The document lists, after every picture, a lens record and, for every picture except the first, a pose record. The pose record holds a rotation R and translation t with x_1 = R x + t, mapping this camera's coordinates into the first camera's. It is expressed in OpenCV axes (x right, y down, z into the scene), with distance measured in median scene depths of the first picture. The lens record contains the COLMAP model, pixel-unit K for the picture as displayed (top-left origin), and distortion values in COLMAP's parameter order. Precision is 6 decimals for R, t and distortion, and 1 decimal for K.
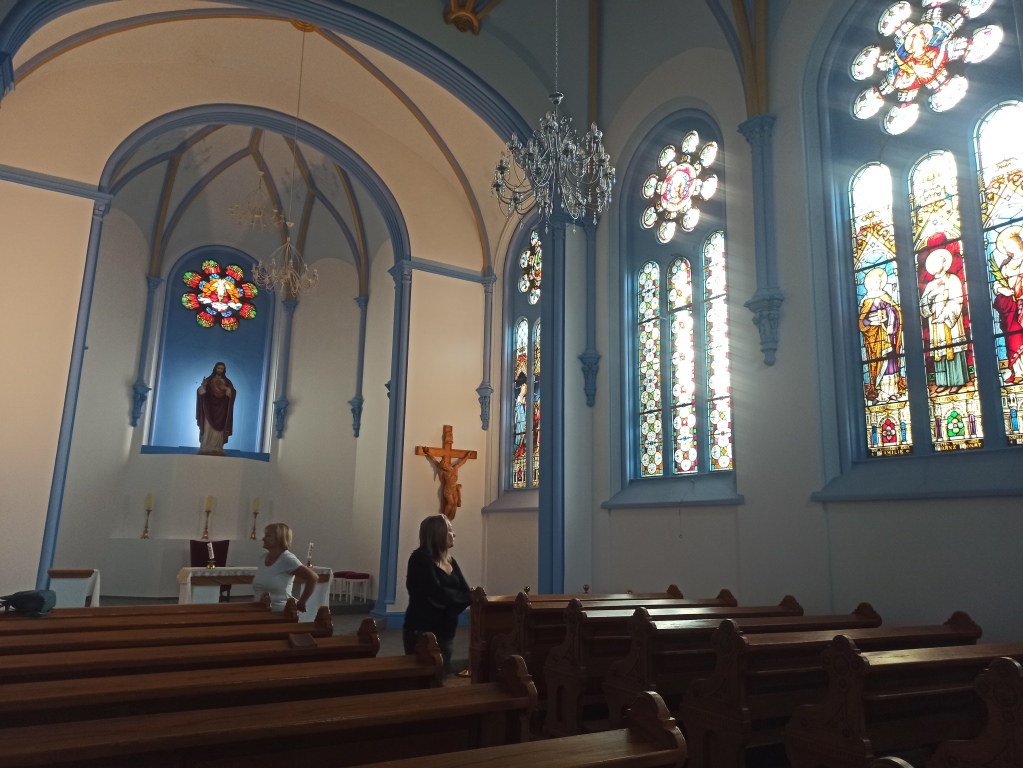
lens RADIAL K [[754.1, 0, 503.6], [0, 754.1, 377.6], [0, 0, 1]] dist [0.047900, -0.025318]
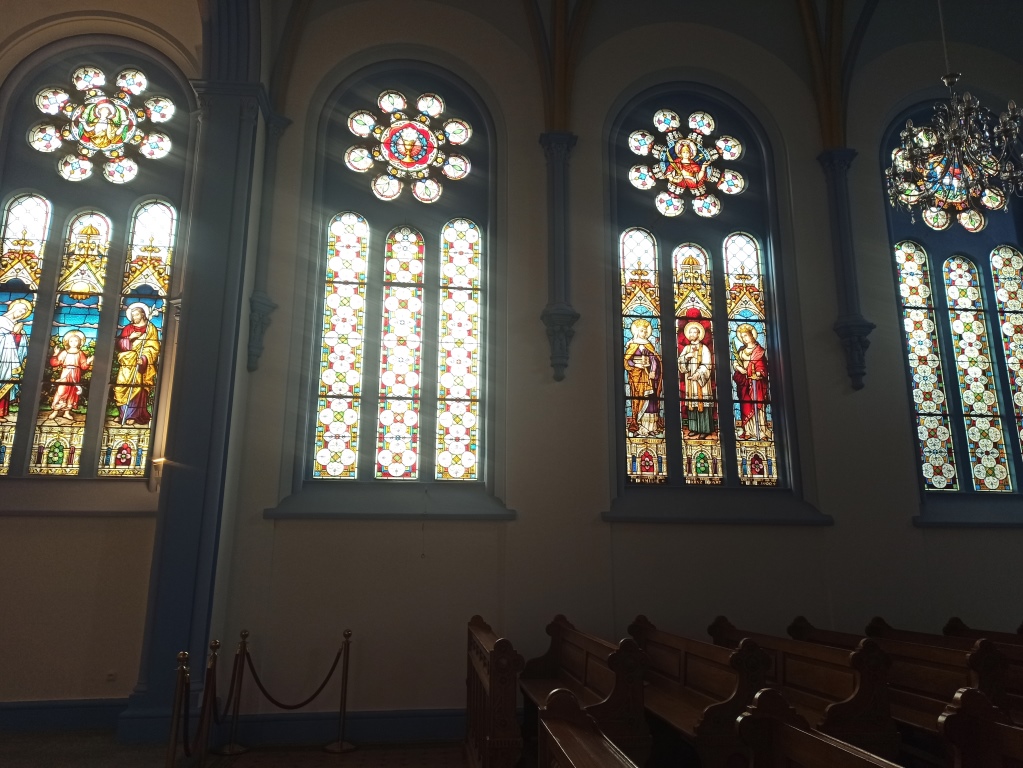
lens RADIAL K [[754.1, 0, 509.2], [0, 754.1, 394.3], [0, 0, 1]] dist [0.047900, -0.025318]
pose [[0.408661, 0.200136, 0.890473, -0.569849], [-0.185222, 0.973545, -0.133804, 0.152364], [-0.893694, -0.110255, 0.434919, 0.668380]]
